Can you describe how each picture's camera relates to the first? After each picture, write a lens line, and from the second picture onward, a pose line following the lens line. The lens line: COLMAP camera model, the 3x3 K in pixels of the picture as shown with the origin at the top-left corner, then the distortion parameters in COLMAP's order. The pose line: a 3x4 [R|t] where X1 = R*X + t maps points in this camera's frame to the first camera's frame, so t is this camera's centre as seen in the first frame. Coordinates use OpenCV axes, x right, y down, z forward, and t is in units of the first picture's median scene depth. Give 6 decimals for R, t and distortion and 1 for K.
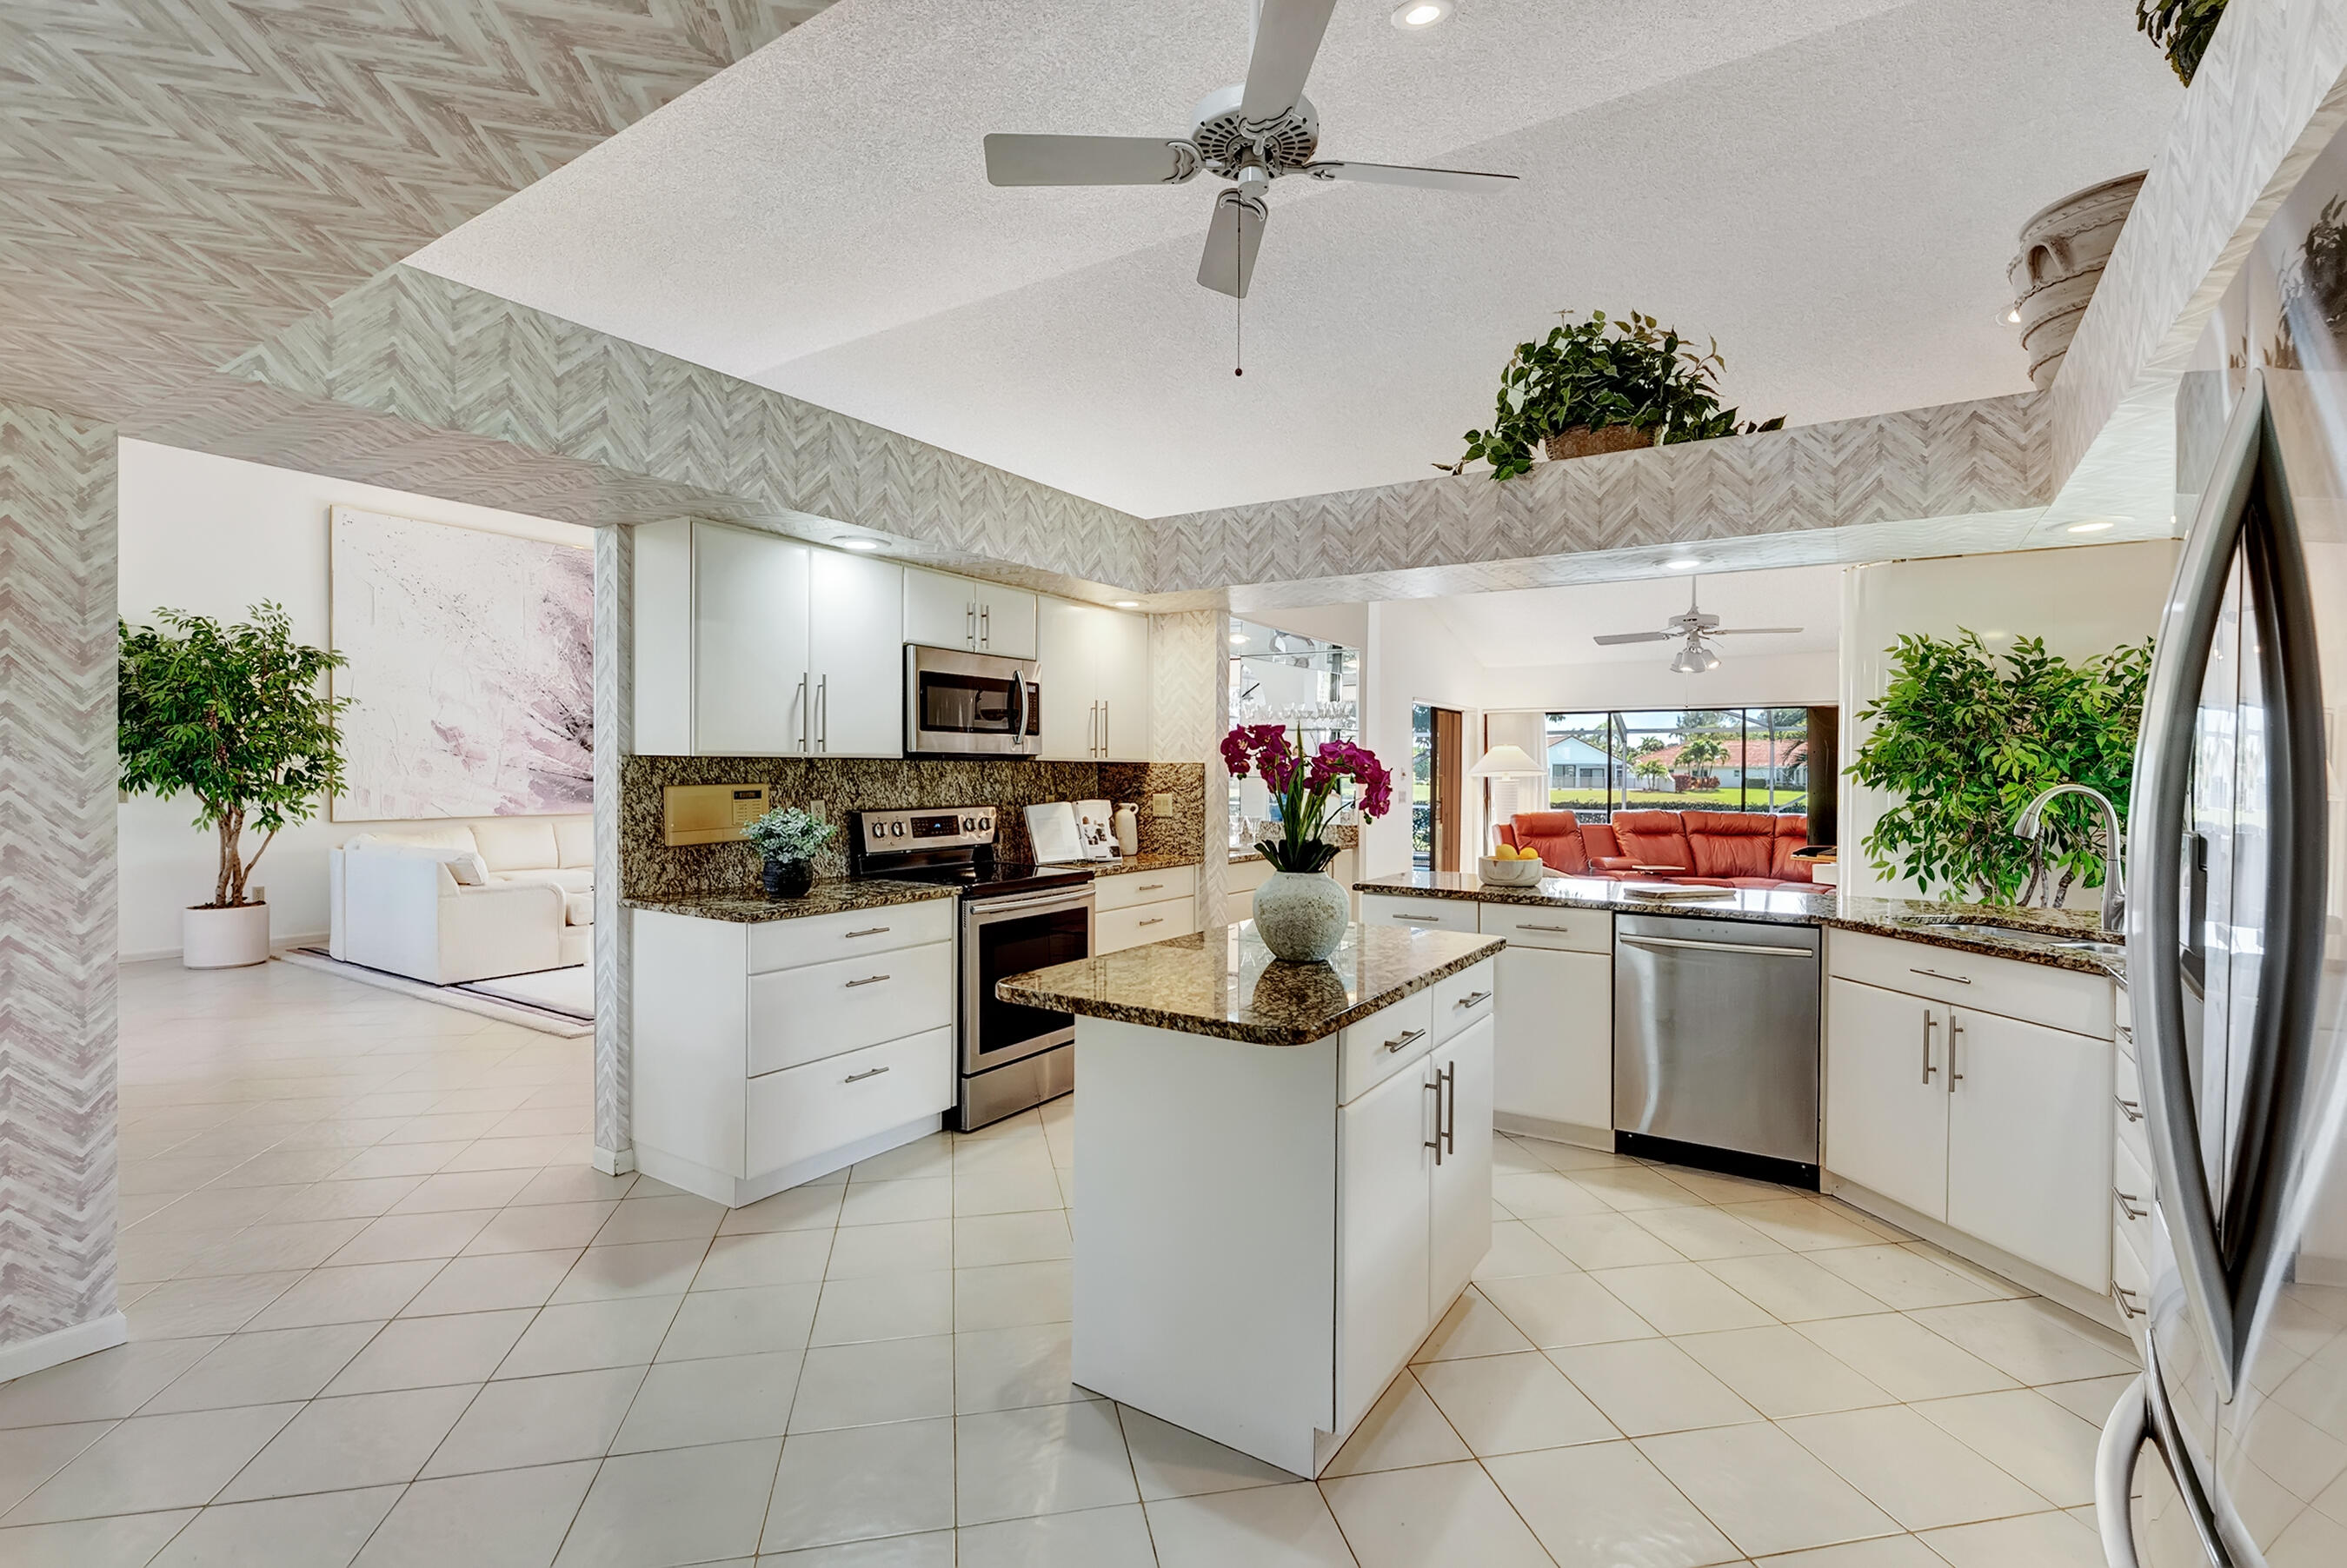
lens RADIAL K [[1057.0, 0, 1165.6], [0, 1057.0, 788.5], [0, 0, 1]] dist [-0.001583, -0.000013]
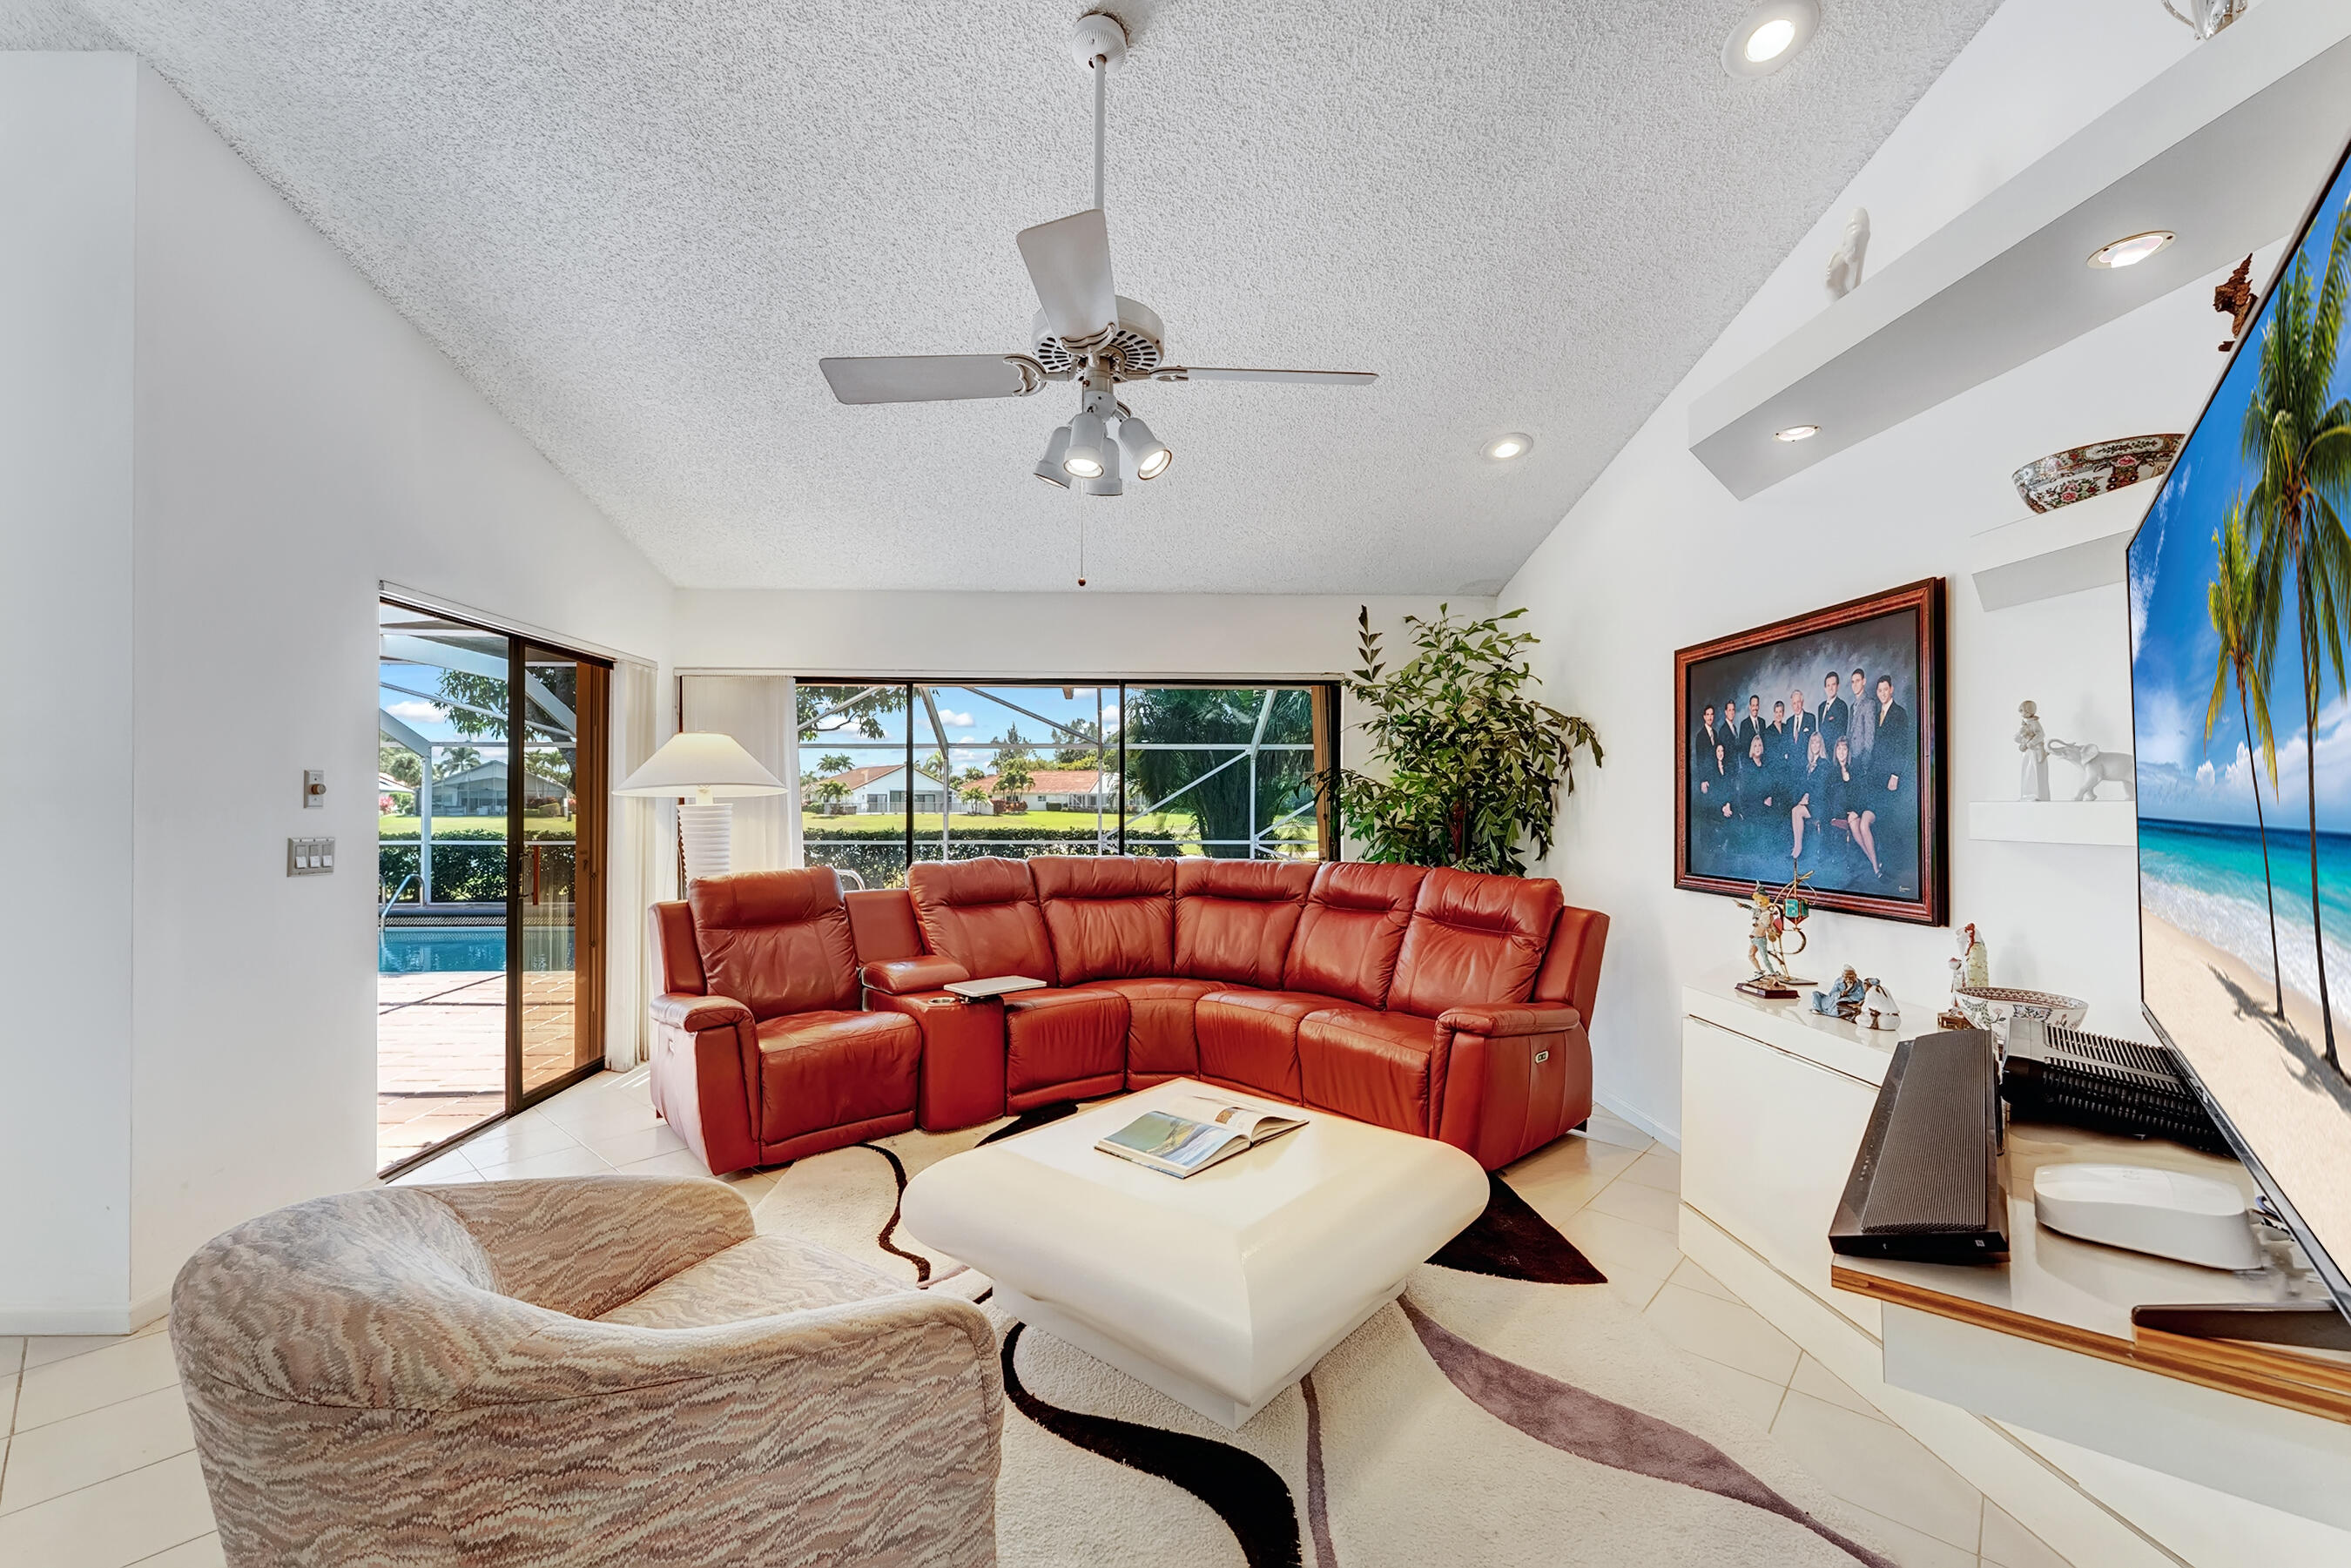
lens RADIAL K [[966.3, 0, 1167.0], [0, 966.3, 791.8], [0, 0, 1]] dist [0.000262, -0.000053]
pose [[0.809284, 0.001312, 0.587416, 0.253212], [0.011718, 0.999762, -0.018377, -0.003311], [-0.587301, 0.021756, 0.809076, 0.558146]]
